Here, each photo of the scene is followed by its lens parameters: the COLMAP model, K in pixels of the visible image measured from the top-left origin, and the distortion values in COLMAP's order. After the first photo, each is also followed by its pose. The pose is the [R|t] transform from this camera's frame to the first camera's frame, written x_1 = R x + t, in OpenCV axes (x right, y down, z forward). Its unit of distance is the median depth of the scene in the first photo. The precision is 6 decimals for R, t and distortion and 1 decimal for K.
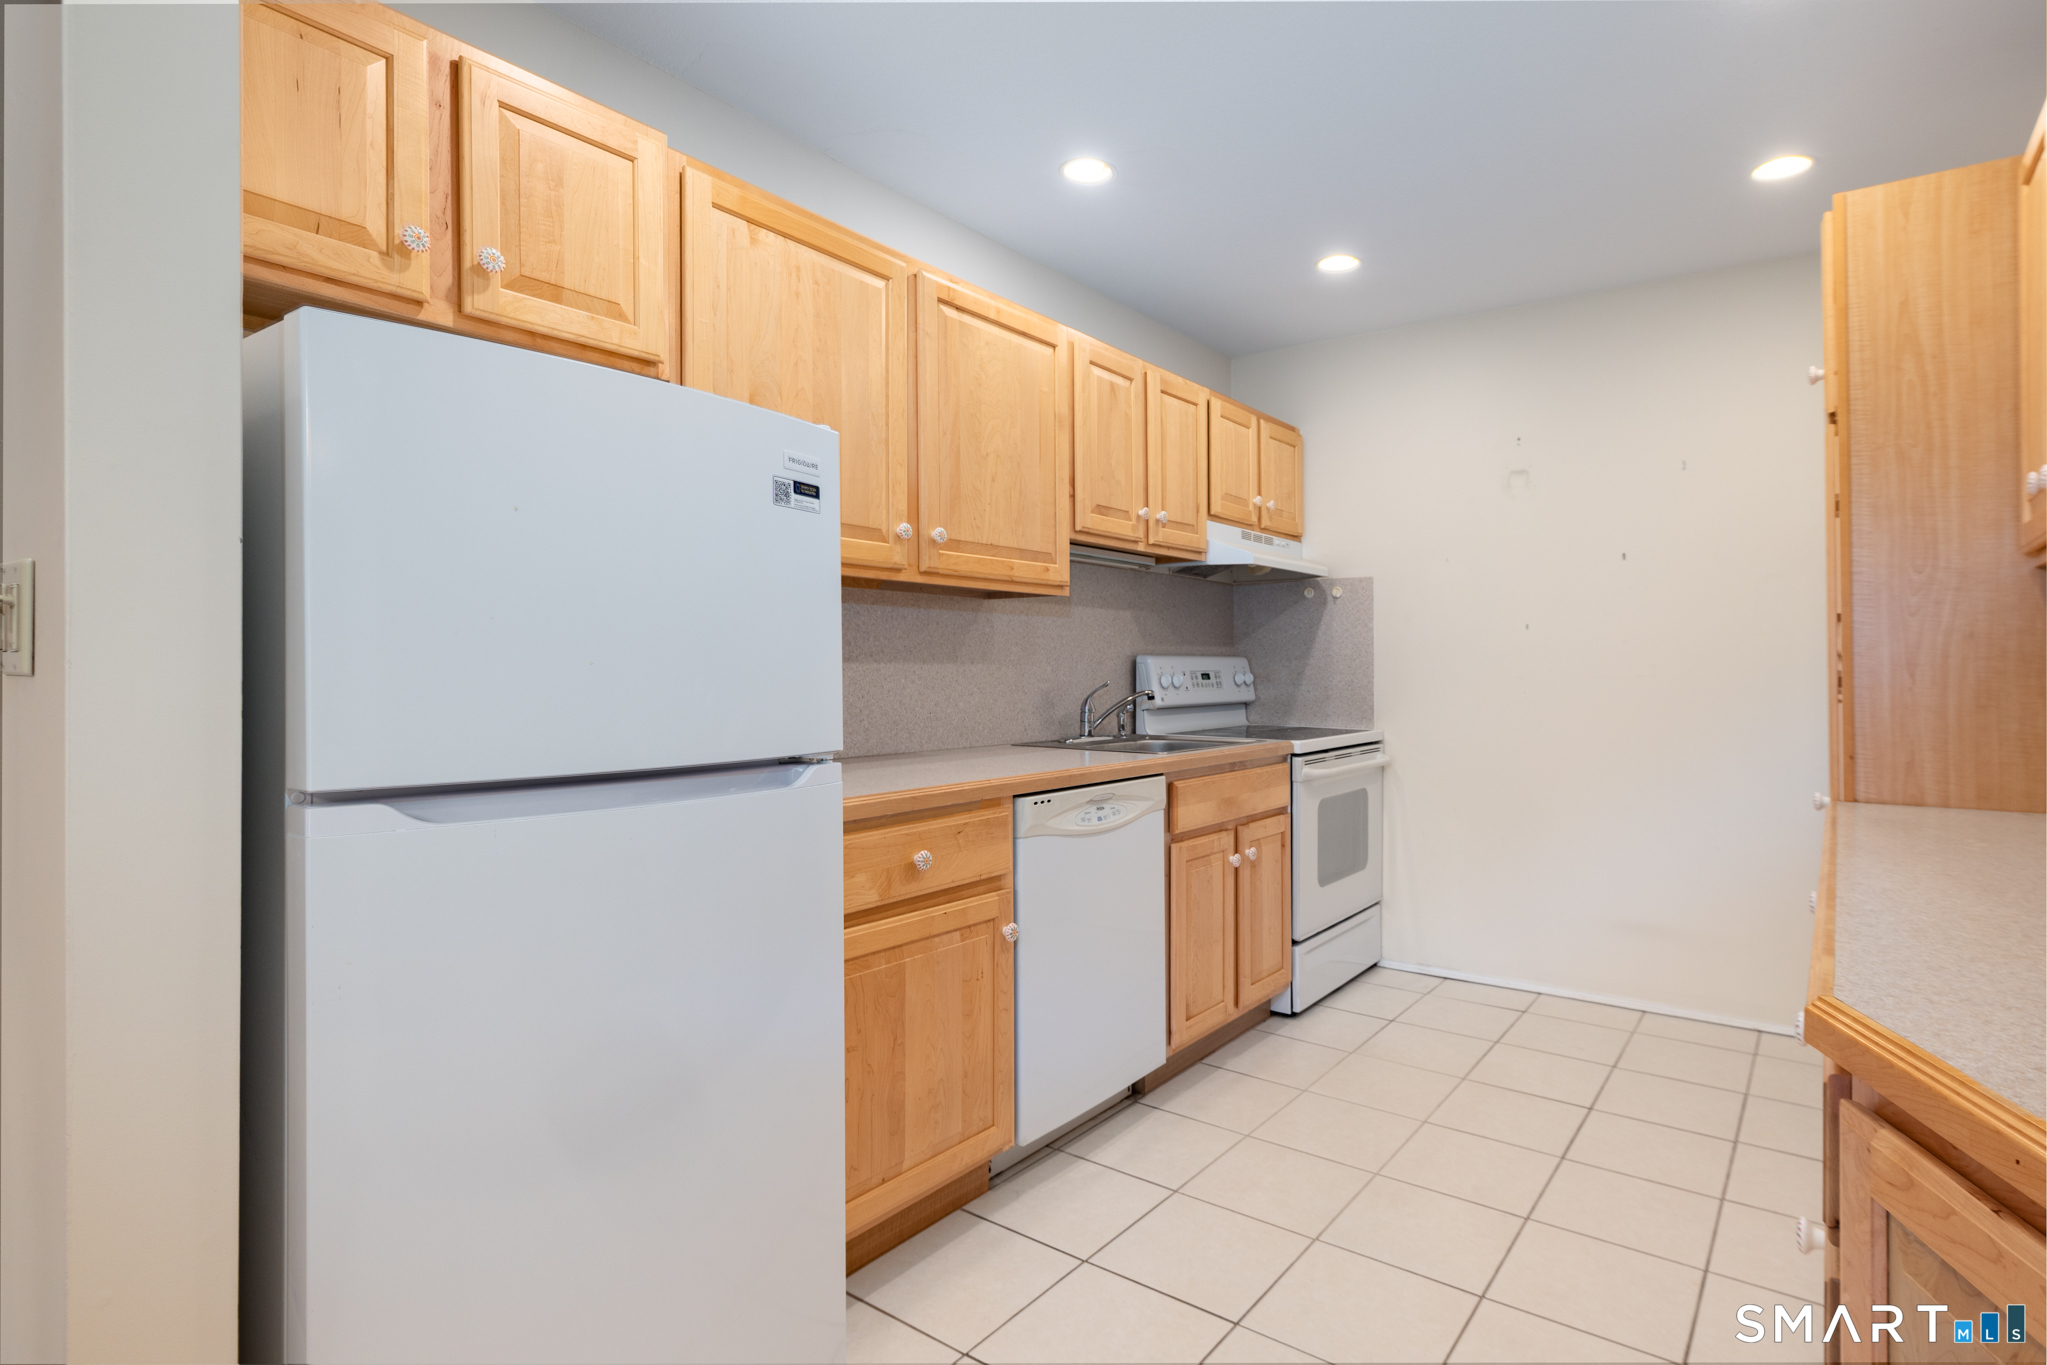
lens RADIAL K [[1008.4, 0, 1100.7], [0, 1008.4, 660.6], [0, 0, 1]] dist [-0.002700, 0.000590]
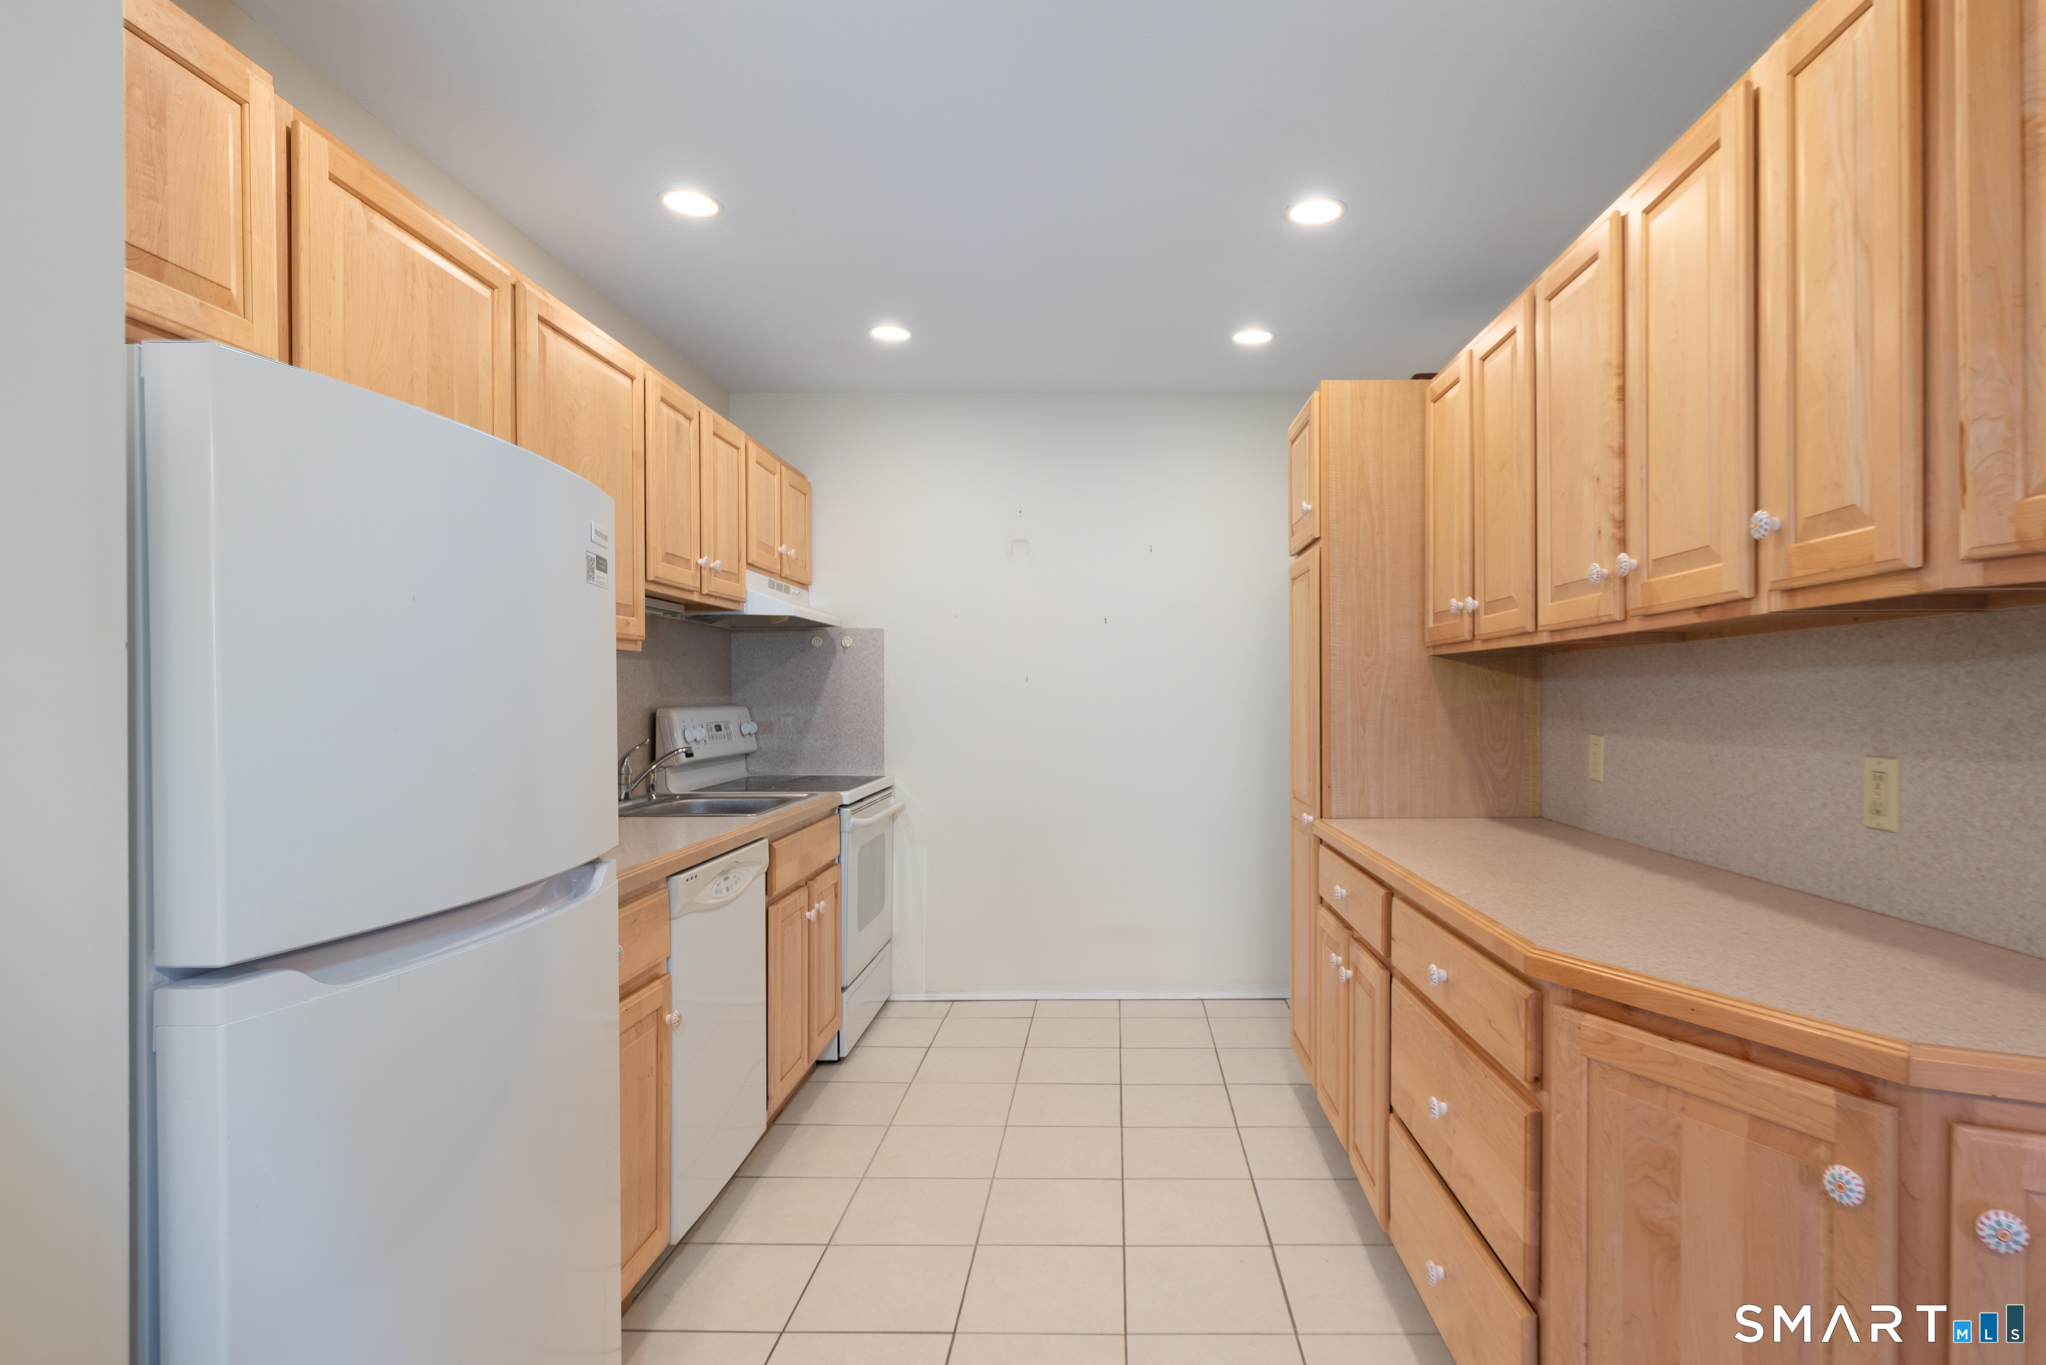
lens RADIAL K [[1048.4, 0, 1063.7], [0, 1048.4, 707.8], [0, 0, 1]] dist [0.000109, 0.000169]
pose [[0.839410, -0.014982, 0.543292, -0.240434], [0.006577, 0.999827, 0.017410, -0.028098], [-0.543459, -0.011041, 0.839363, -0.012768]]
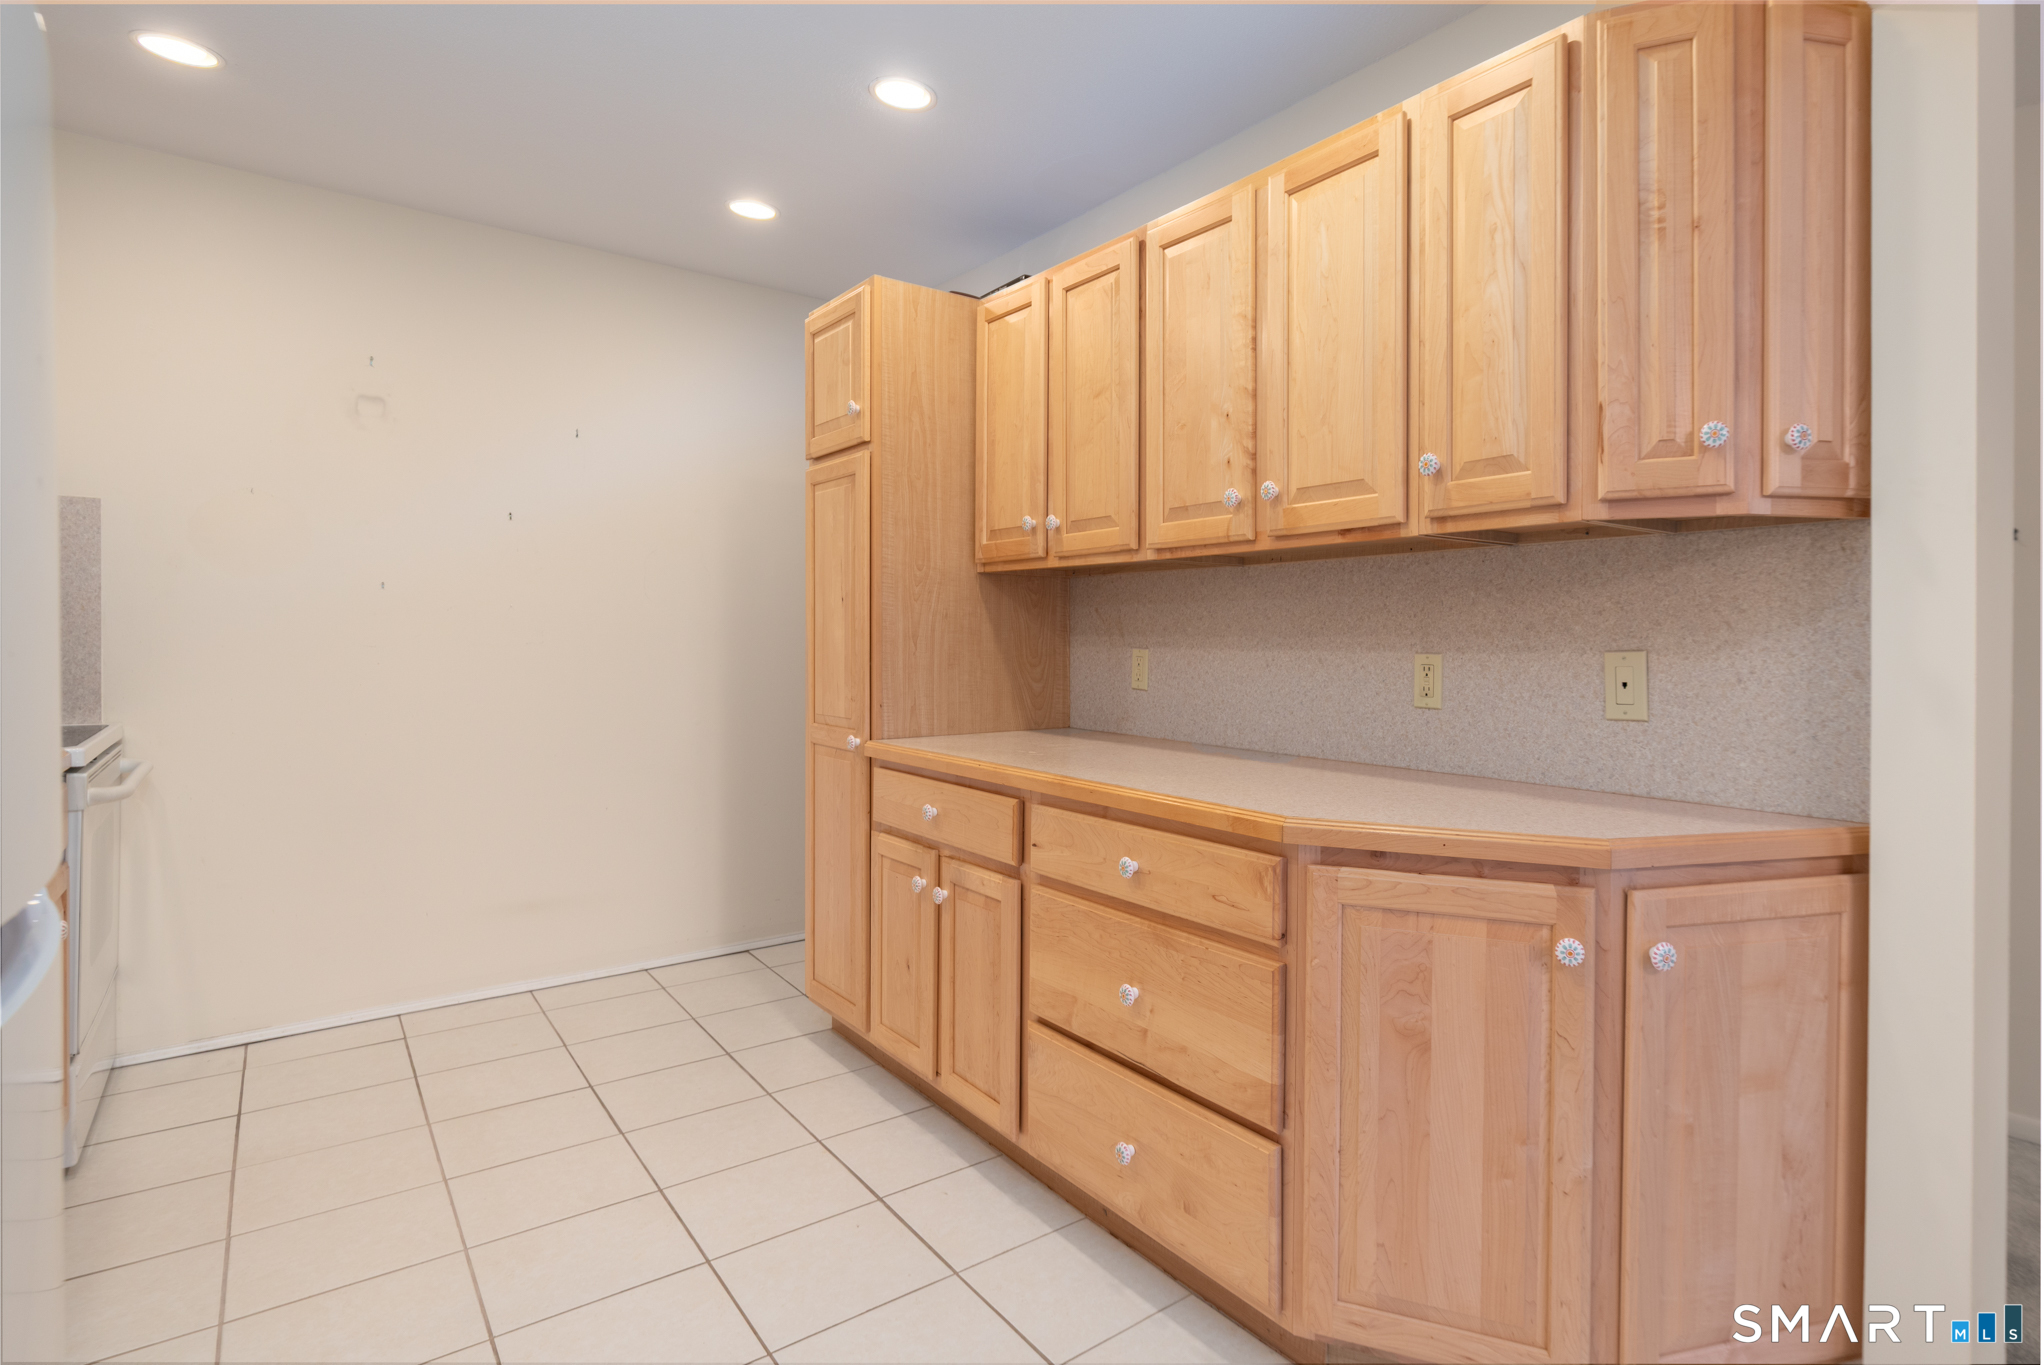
lens RADIAL K [[1065.7, 0, 1146.8], [0, 1065.7, 653.8], [0, 0, 1]] dist [-0.002345, 0.000494]
pose [[0.264190, -0.013957, 0.964370, -0.347564], [-0.012935, 0.999754, 0.018012, -0.001638], [-0.964384, -0.017233, 0.263944, 0.199469]]
